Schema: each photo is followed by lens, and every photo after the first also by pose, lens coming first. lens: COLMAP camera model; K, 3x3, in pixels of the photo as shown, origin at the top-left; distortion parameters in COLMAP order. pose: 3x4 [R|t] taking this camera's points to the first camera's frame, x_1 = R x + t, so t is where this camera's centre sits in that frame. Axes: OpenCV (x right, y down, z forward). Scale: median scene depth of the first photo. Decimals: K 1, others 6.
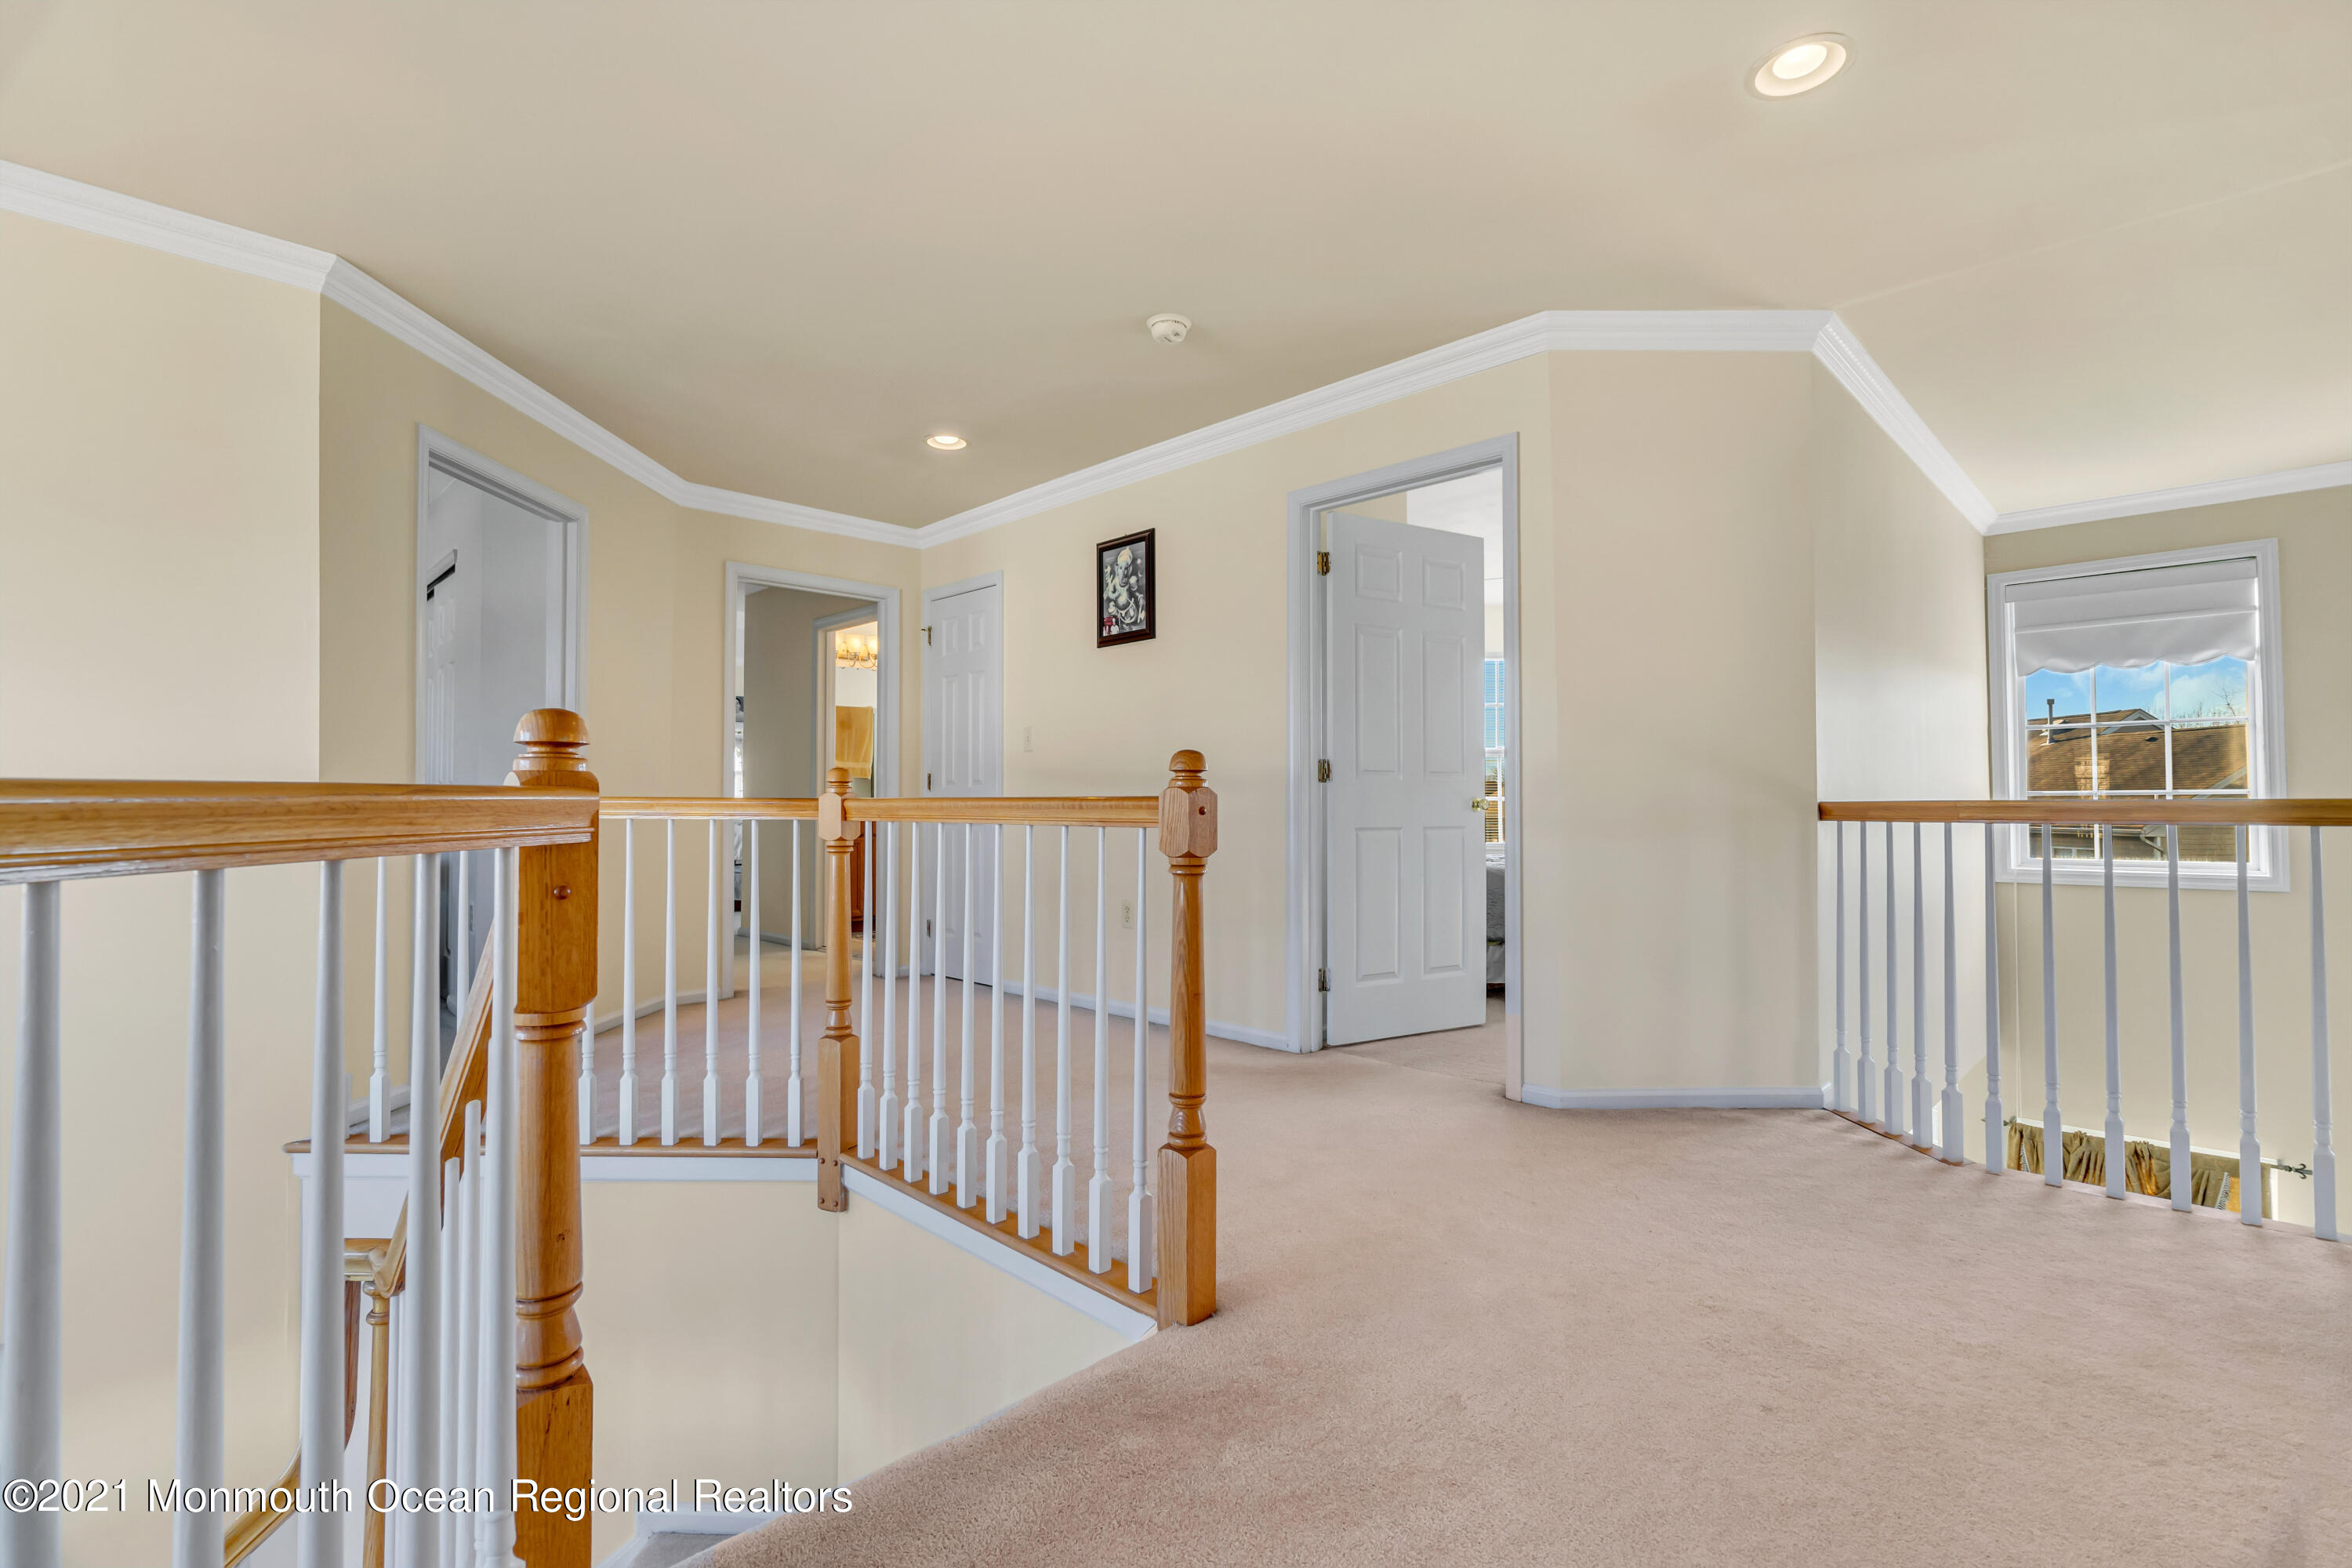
lens RADIAL K [[1061.2, 0, 1176.9], [0, 1061.2, 782.7], [0, 0, 1]] dist [-0.000605, 0.001413]
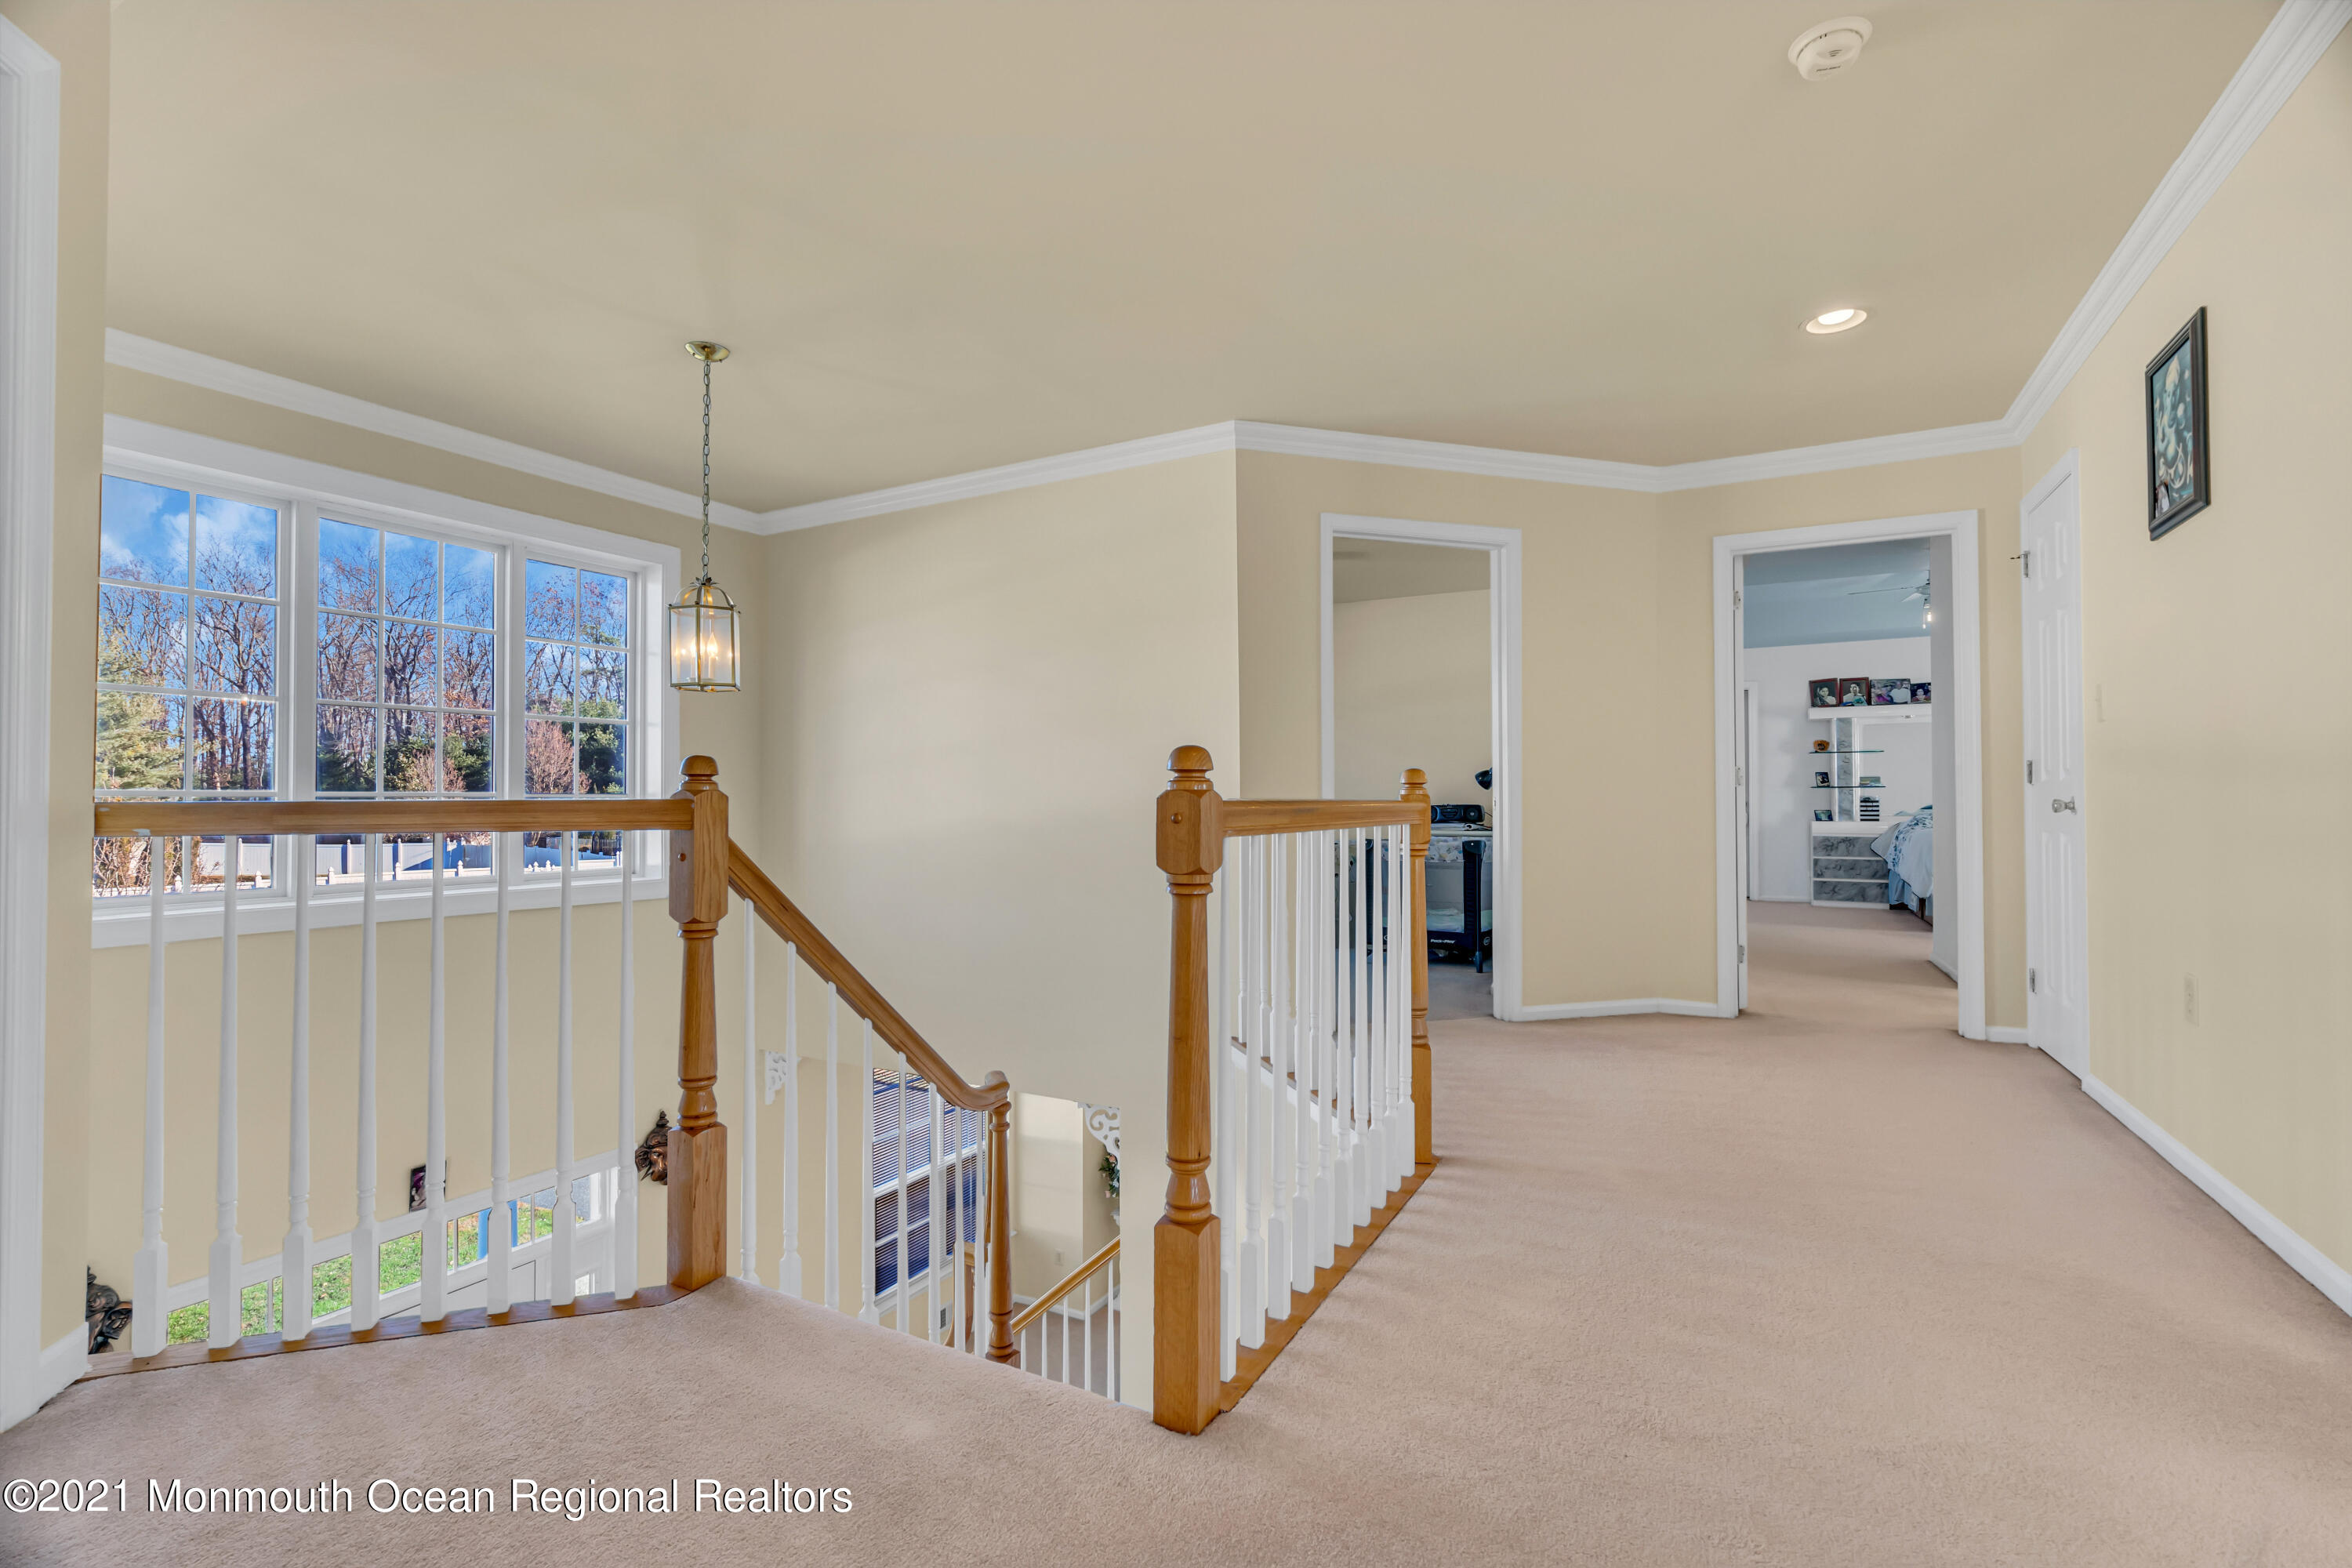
lens RADIAL K [[1061.2, 0, 1175.5], [0, 1061.2, 770.3], [0, 0, 1]] dist [-0.000605, 0.001413]
pose [[0.271901, -0.021607, -0.962083, 0.349948], [0.014079, 0.999730, -0.018474, 0.002962], [0.962222, -0.008522, 0.272132, 0.328837]]
